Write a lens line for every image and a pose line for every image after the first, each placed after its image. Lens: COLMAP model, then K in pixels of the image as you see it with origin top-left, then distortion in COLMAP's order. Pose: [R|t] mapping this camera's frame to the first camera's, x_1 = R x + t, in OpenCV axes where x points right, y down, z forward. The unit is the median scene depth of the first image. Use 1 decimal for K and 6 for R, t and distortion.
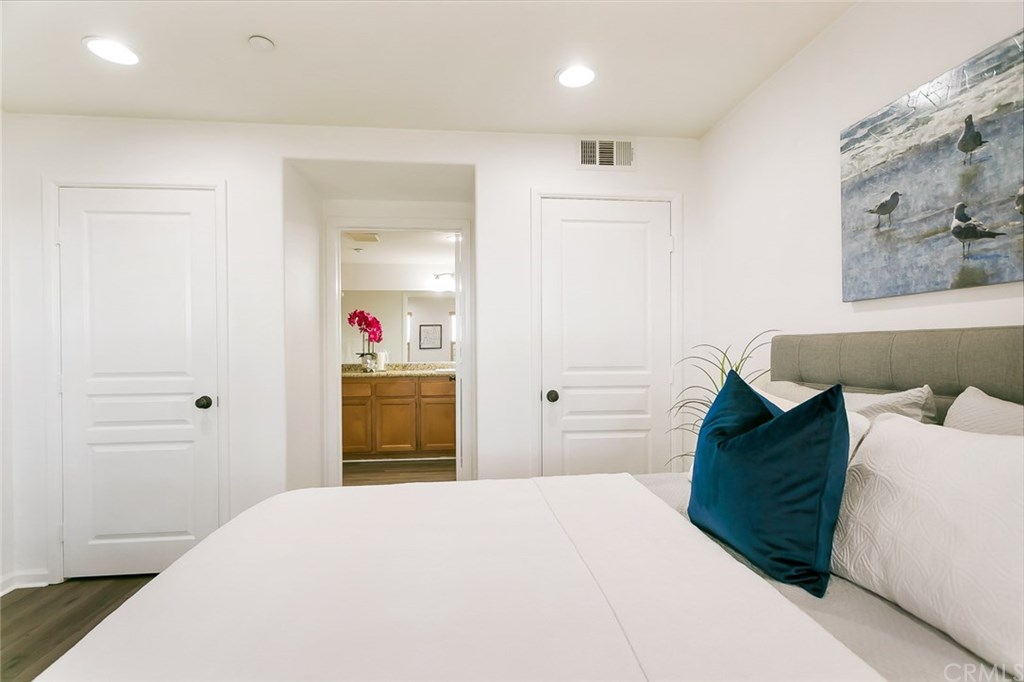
lens RADIAL K [[478.3, 0, 504.8], [0, 478.3, 347.9], [0, 0, 1]] dist [0.000864, 0.000413]
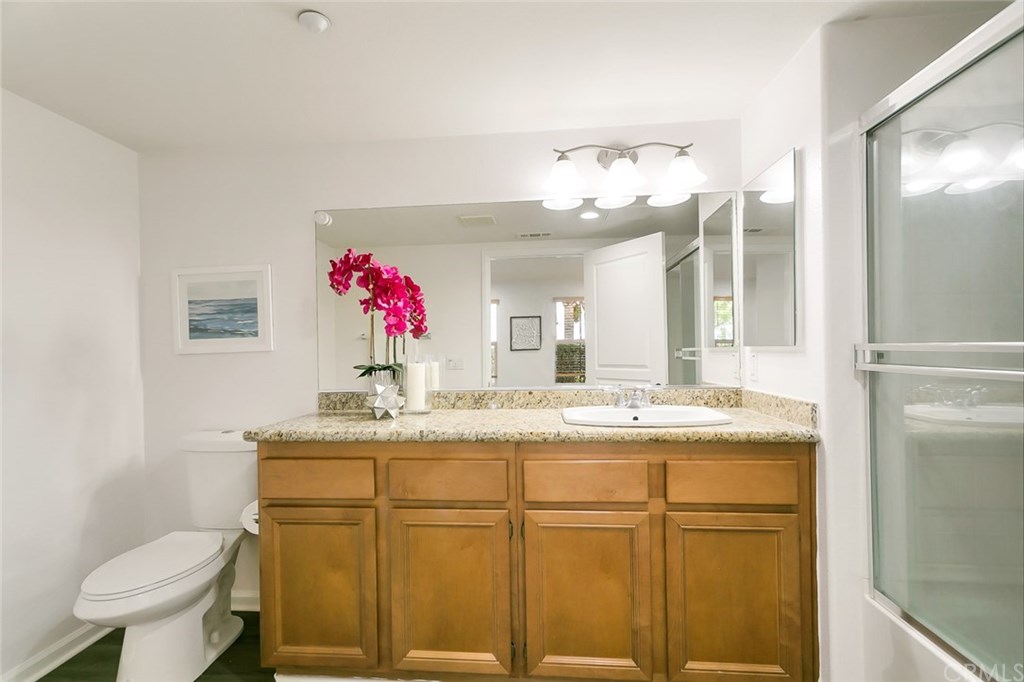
lens RADIAL K [[478.3, 0, 504.8], [0, 478.3, 347.9], [0, 0, 1]] dist [0.000864, 0.000413]
pose [[0.983240, -0.009875, -0.182046, -0.123575], [0.009543, 0.999951, -0.002700, -0.000775], [0.182064, 0.000918, 0.983286, 0.652880]]
